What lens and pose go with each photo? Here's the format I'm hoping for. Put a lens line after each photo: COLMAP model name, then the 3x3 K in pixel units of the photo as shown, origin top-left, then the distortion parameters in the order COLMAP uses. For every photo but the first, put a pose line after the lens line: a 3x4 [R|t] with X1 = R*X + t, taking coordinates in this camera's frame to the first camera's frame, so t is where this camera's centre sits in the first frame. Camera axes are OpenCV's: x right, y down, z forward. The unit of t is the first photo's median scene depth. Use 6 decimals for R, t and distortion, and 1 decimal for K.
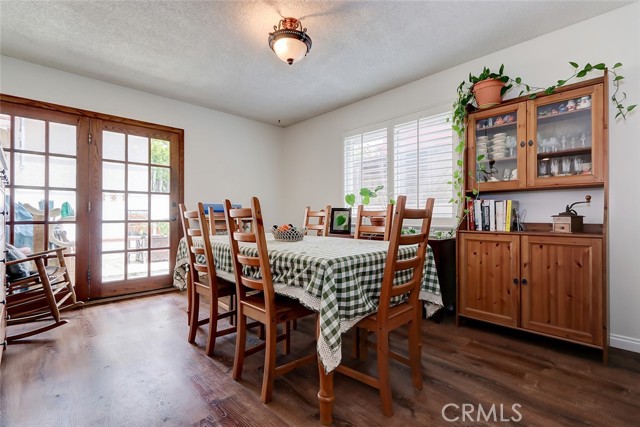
lens RADIAL K [[296.8, 0, 320.9], [0, 296.8, 214.1], [0, 0, 1]] dist [0.009536, -0.003425]
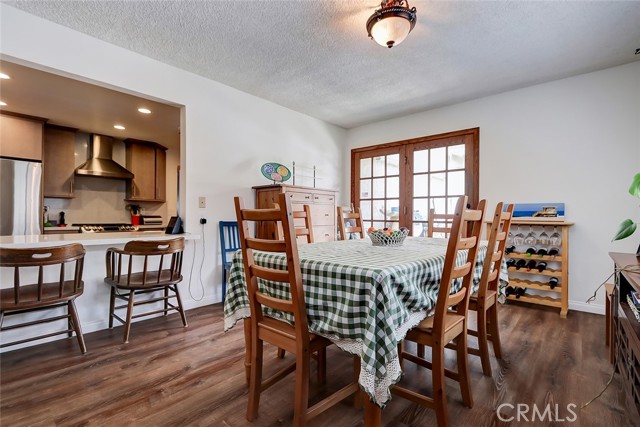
lens RADIAL K [[296.8, 0, 316.7], [0, 296.8, 214.6], [0, 0, 1]] dist [0.009536, -0.003425]
pose [[0.068260, -0.003538, -0.997661, 0.830879], [-0.001341, 0.999992, -0.003638, 0.000613], [0.997667, 0.001586, 0.068254, 0.760863]]
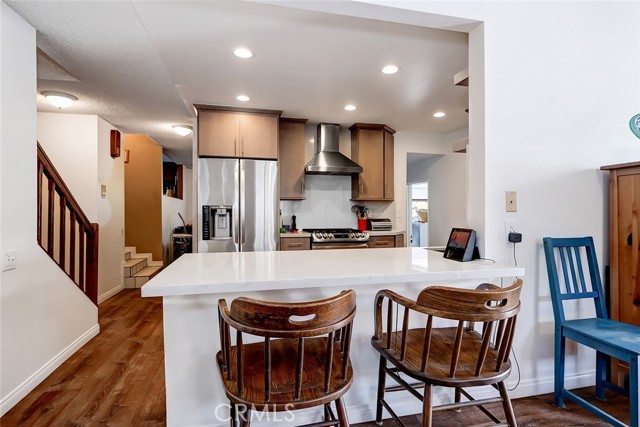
lens RADIAL K [[341.2, 0, 323.3], [0, 341.2, 212.4], [0, 0, 1]] dist [-0.001888, 0.000979]
pose [[-0.497228, 0.000387, -0.867620, 0.389599], [0.005684, 0.999980, -0.002811, -0.033416], [0.867602, -0.006329, -0.497220, 0.354098]]
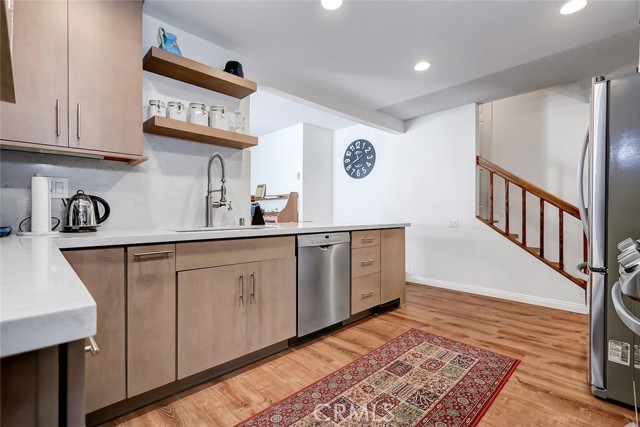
lens RADIAL K [[296.8, 0, 323.0], [0, 296.8, 213.9], [0, 0, 1]] dist [0.009536, -0.003425]
pose [[-0.008265, -0.002226, 0.999963, -1.724519], [-0.003788, 0.999990, 0.002195, 0.032356], [-0.999959, -0.003770, -0.008273, -0.037601]]
